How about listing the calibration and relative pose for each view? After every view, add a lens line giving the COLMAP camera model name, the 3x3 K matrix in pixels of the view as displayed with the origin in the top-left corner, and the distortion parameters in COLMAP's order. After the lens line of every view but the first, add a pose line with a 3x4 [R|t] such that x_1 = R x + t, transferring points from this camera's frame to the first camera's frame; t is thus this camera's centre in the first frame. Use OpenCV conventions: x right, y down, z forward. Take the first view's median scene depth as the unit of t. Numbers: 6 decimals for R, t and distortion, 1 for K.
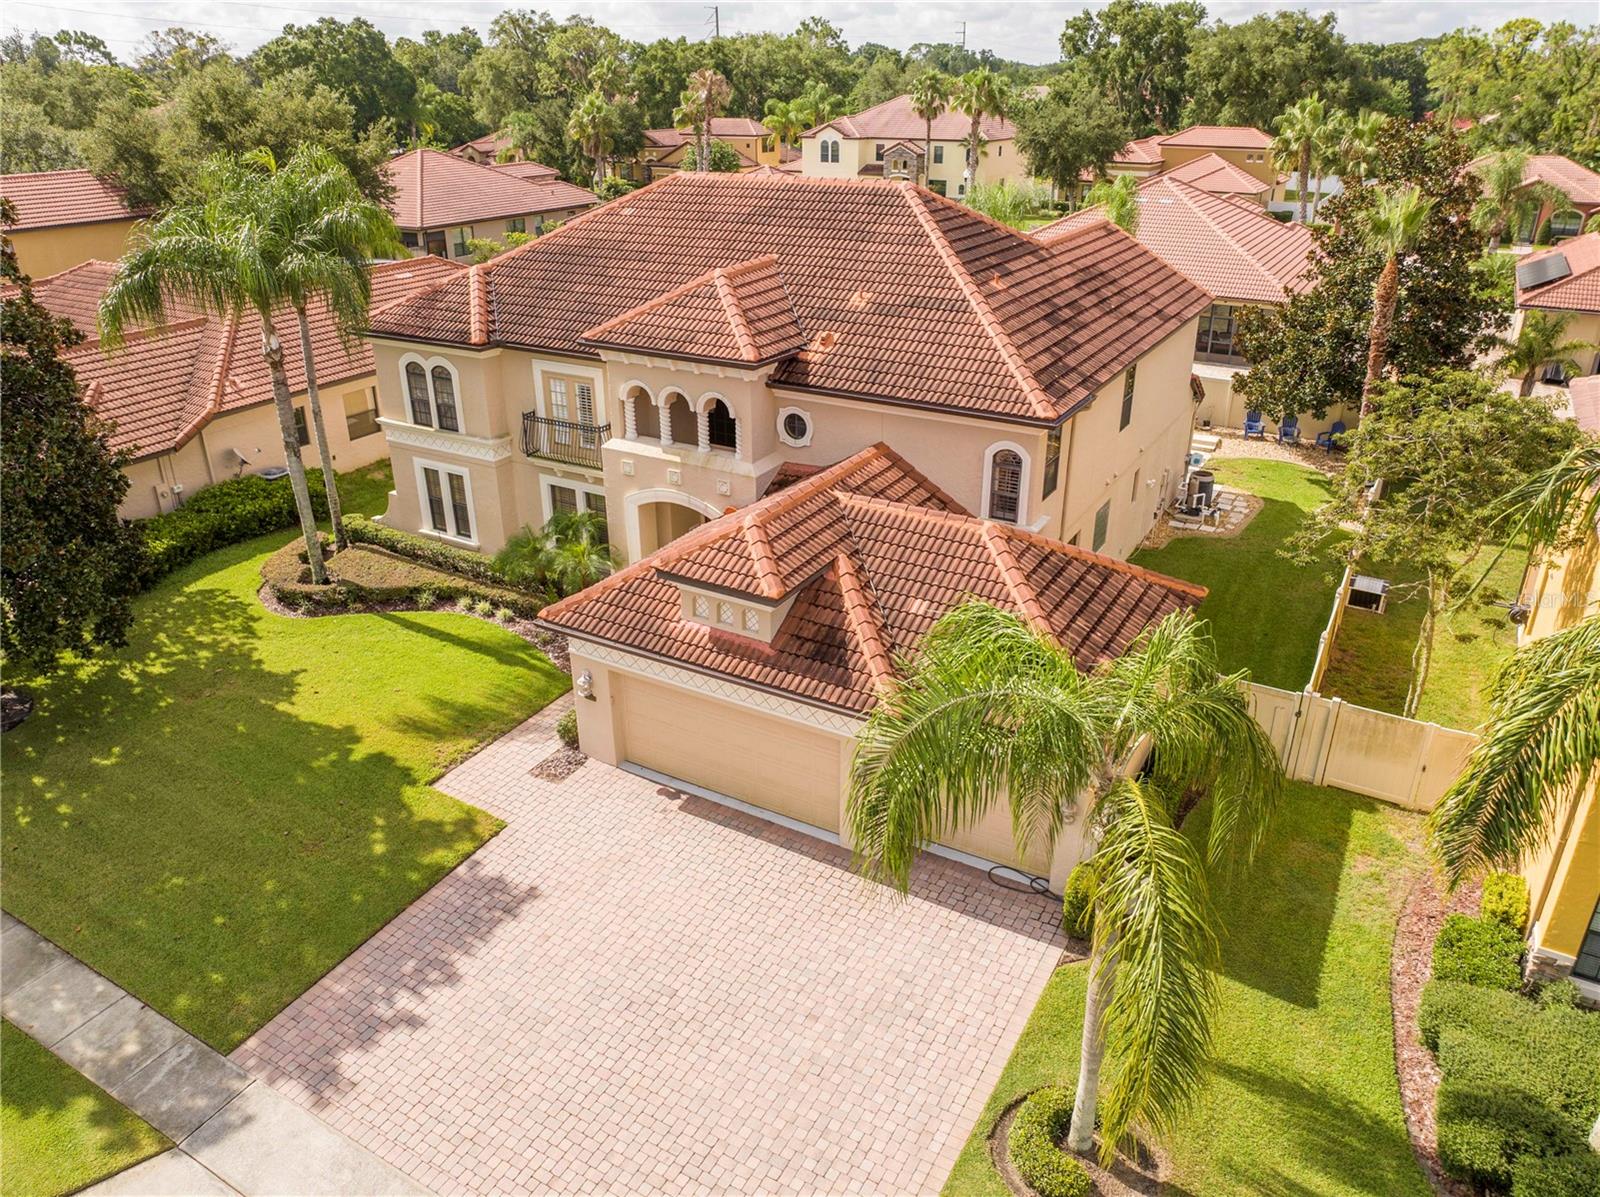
lens RADIAL K [[1130.0, 0, 808.6], [0, 1130.0, 594.8], [0, 0, 1]] dist [-0.055937, 0.027351]
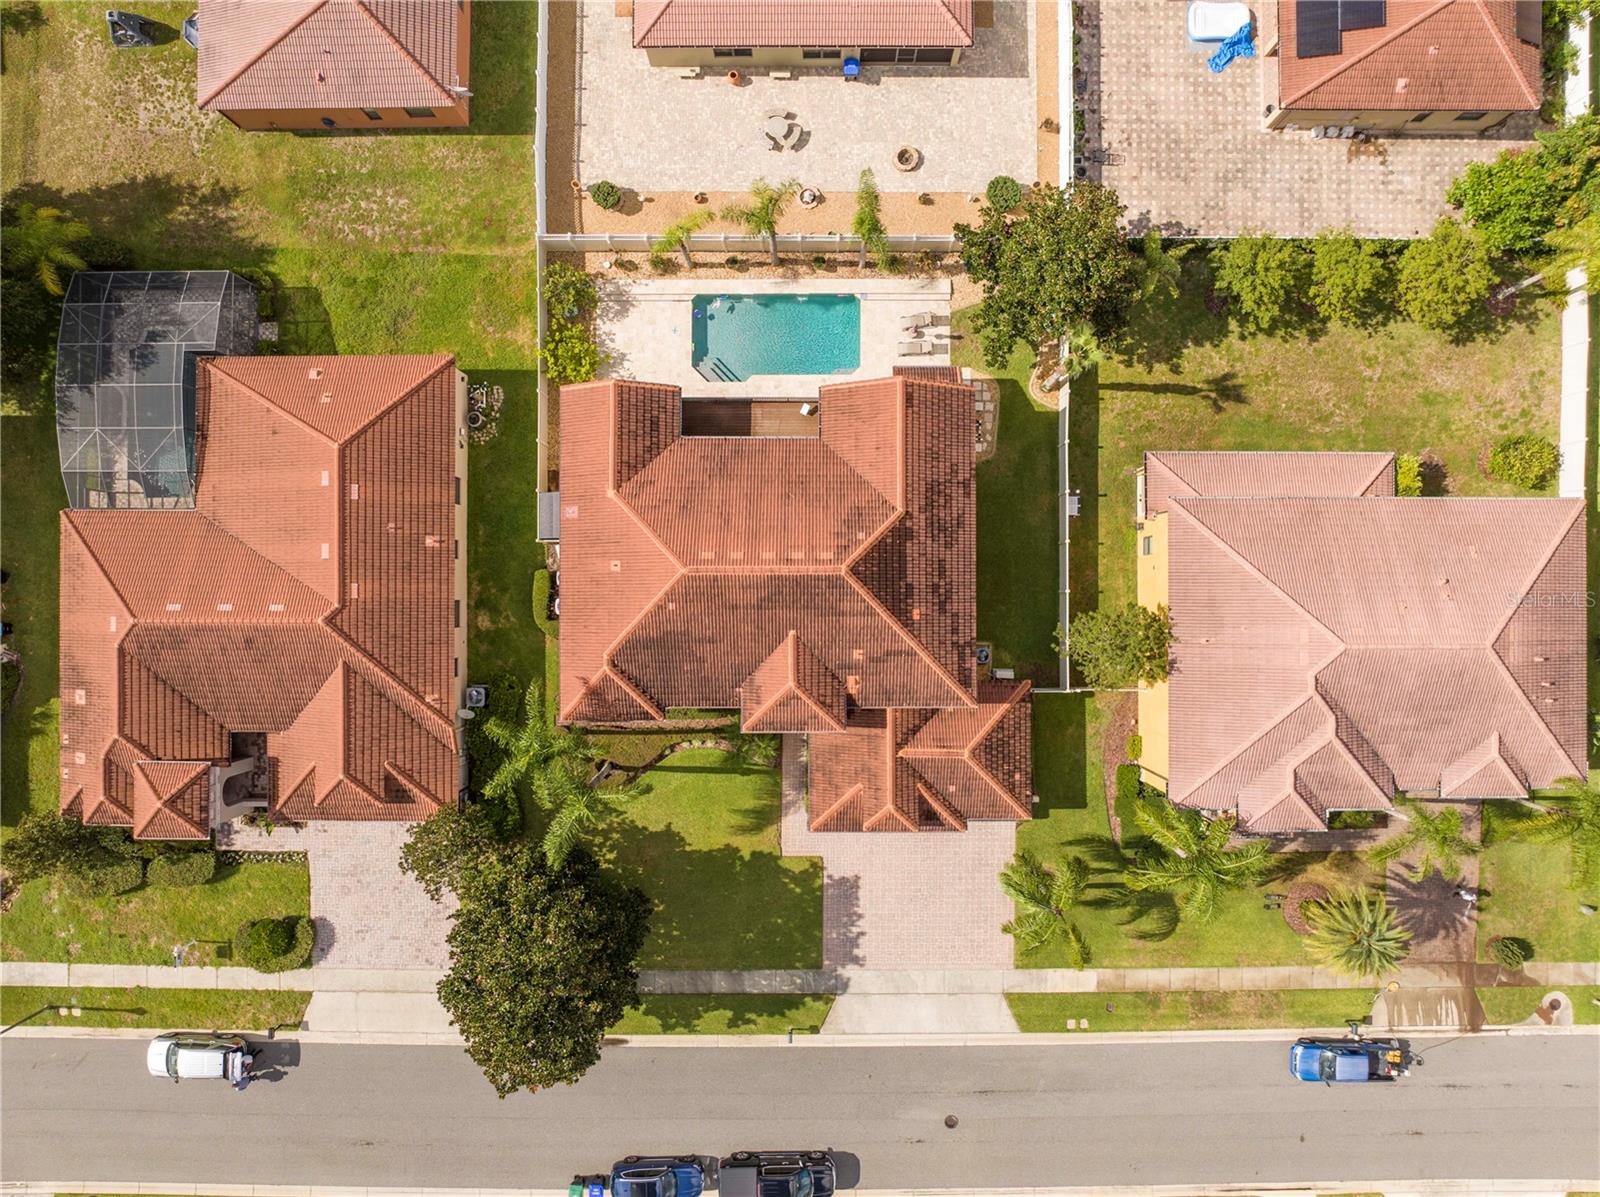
lens RADIAL K [[1136.3, 0, 805.1], [0, 1136.3, 577.7], [0, 0, 1]] dist [-0.049052, -0.000999]
pose [[0.865229, -0.501371, 0.002294, 0.026485], [0.213863, 0.373200, 0.902765, -2.022913], [-0.453476, -0.780608, 0.430129, 0.268230]]
